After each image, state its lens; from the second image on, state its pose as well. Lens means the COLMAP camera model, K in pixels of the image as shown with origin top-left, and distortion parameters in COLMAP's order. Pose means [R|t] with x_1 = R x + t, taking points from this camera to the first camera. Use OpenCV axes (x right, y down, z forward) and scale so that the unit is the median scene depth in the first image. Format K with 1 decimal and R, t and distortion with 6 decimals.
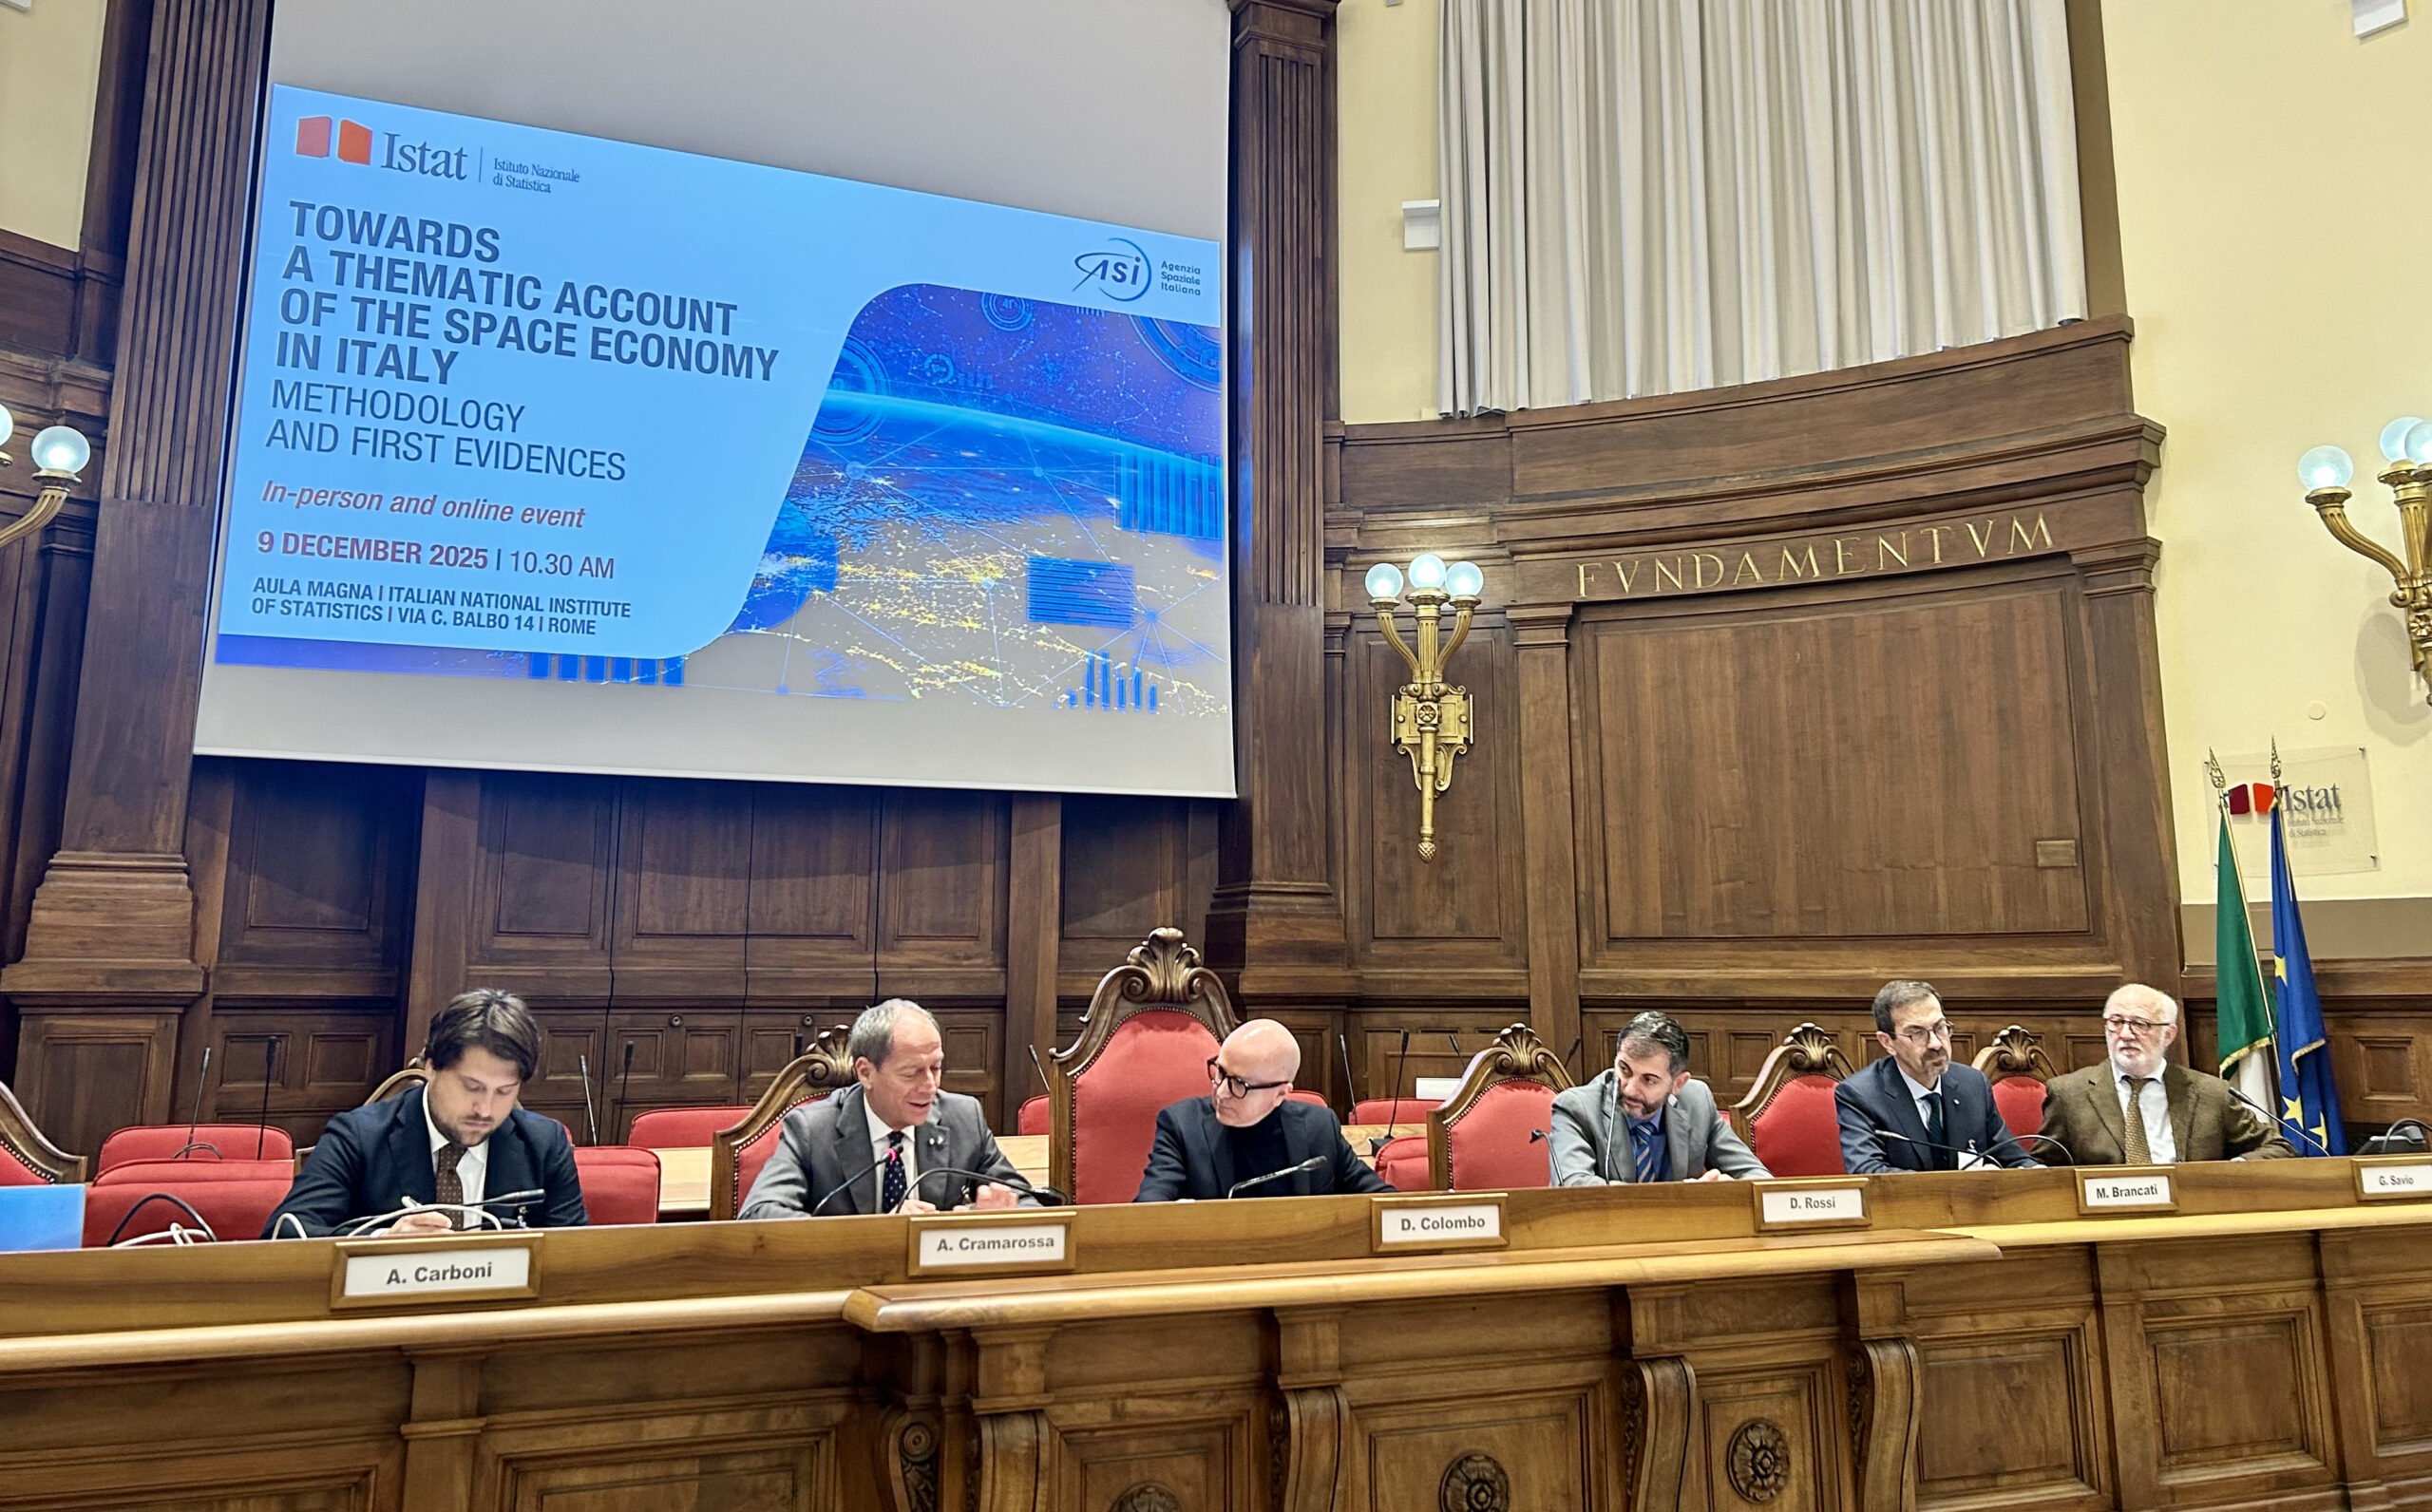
lens RADIAL K [[2036.8, 0, 1223.6], [0, 2036.8, 606.5], [0, 0, 1]] dist [0.108466, -0.224811]
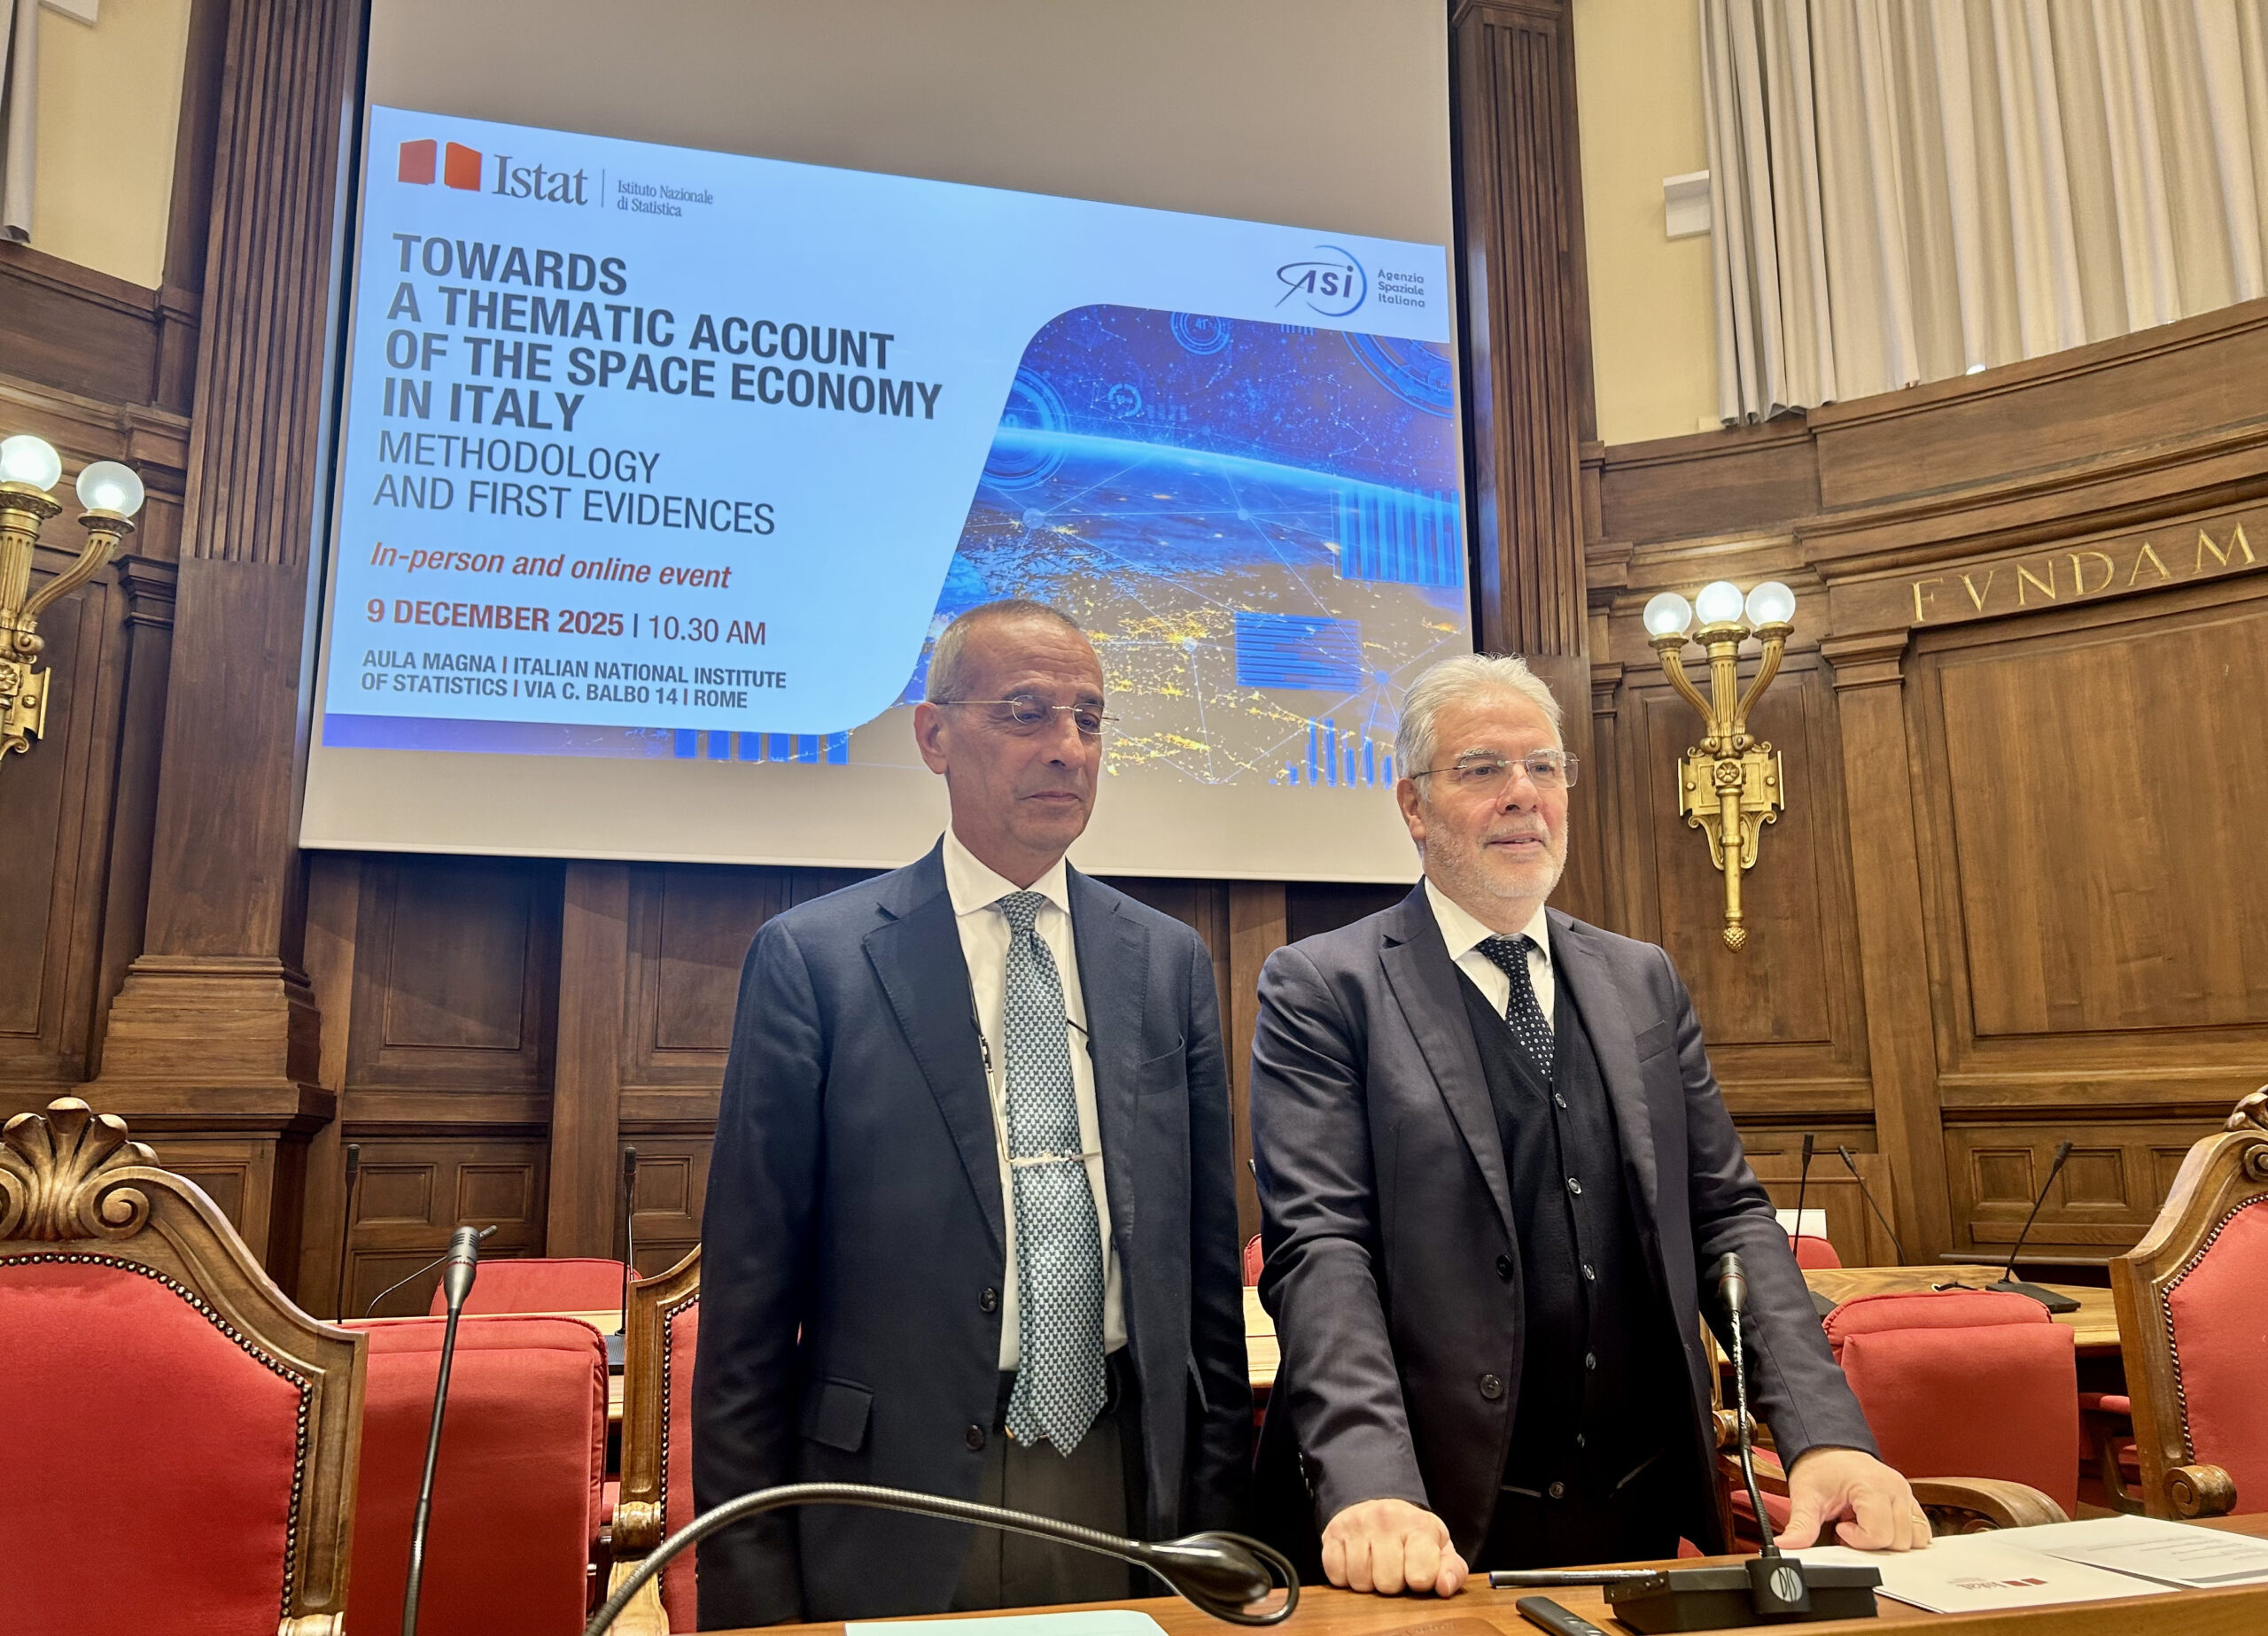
lens RADIAL K [[1724.6, 0, 1134.2], [0, 1724.6, 863.6], [0, 0, 1]] dist [0.051530, -0.070760]
pose [[0.984879, -0.041595, -0.168174, -0.021618], [0.044623, 0.998902, 0.014266, 0.074649], [0.167396, -0.021554, 0.985654, 0.292466]]
